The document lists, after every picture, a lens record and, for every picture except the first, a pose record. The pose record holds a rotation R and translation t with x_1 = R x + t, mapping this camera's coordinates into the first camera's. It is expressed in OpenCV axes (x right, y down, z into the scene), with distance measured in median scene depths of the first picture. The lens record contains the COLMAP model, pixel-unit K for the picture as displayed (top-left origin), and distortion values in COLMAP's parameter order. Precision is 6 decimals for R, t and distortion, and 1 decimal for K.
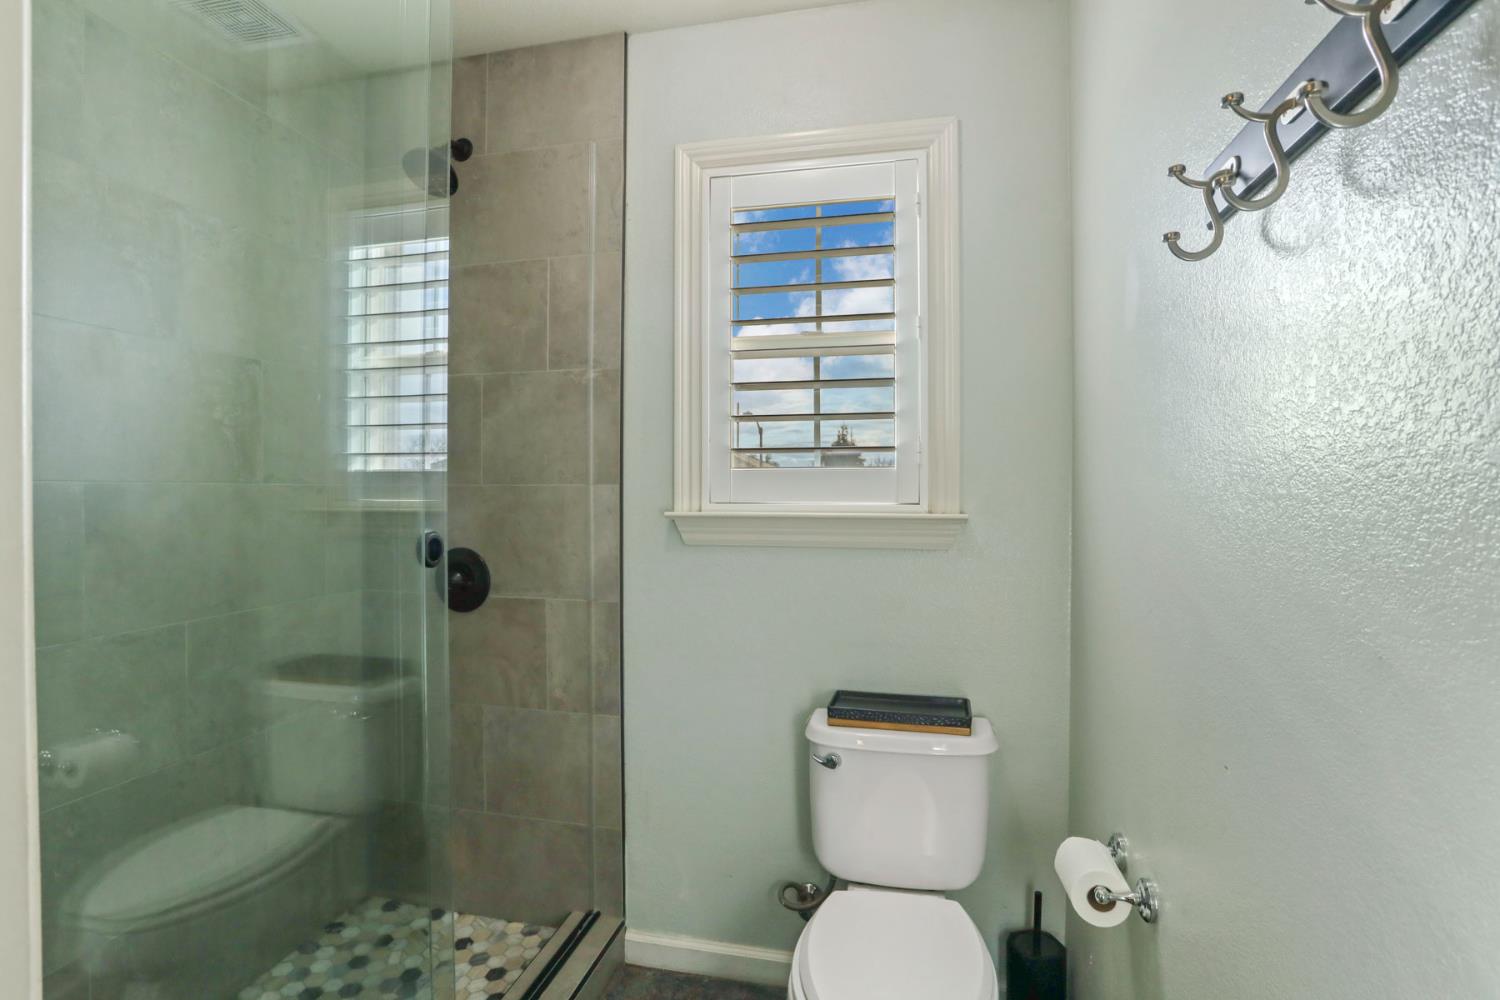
lens RADIAL K [[733.0, 0, 743.7], [0, 733.0, 479.8], [0, 0, 1]] dist [-0.063188, 0.026964]
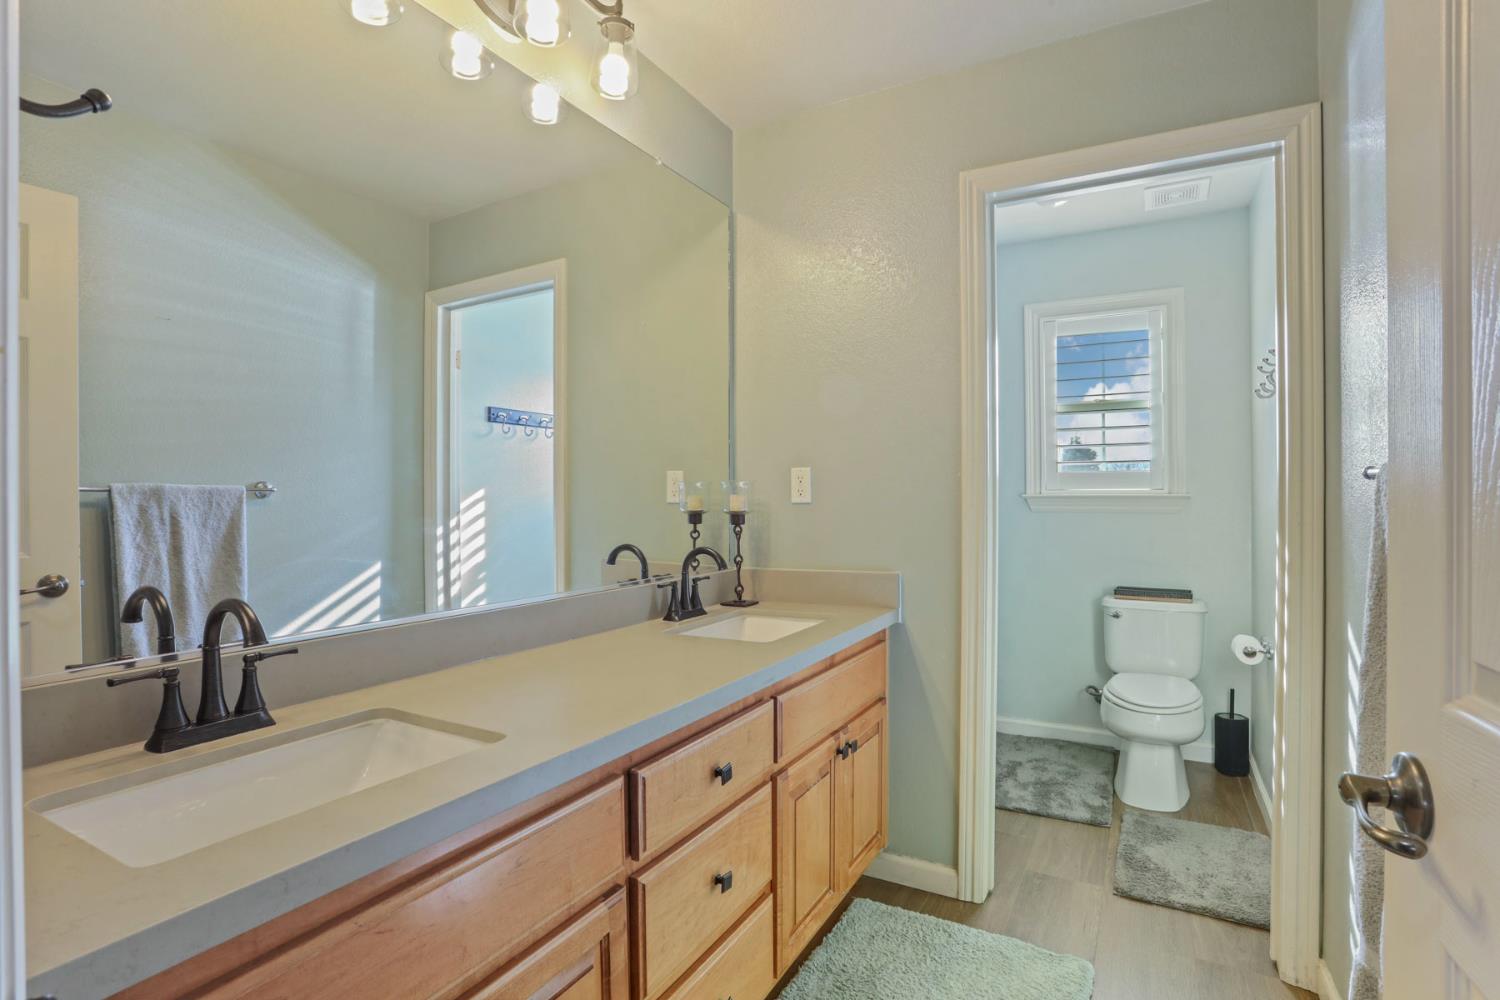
lens RADIAL K [[733.0, 0, 743.7], [0, 733.0, 479.8], [0, 0, 1]] dist [-0.063188, 0.026964]
pose [[0.957772, -0.003191, -0.287509, -0.292223], [-0.000355, 0.999925, -0.012281, 0.031221], [0.287527, 0.011864, 0.957699, -1.217545]]
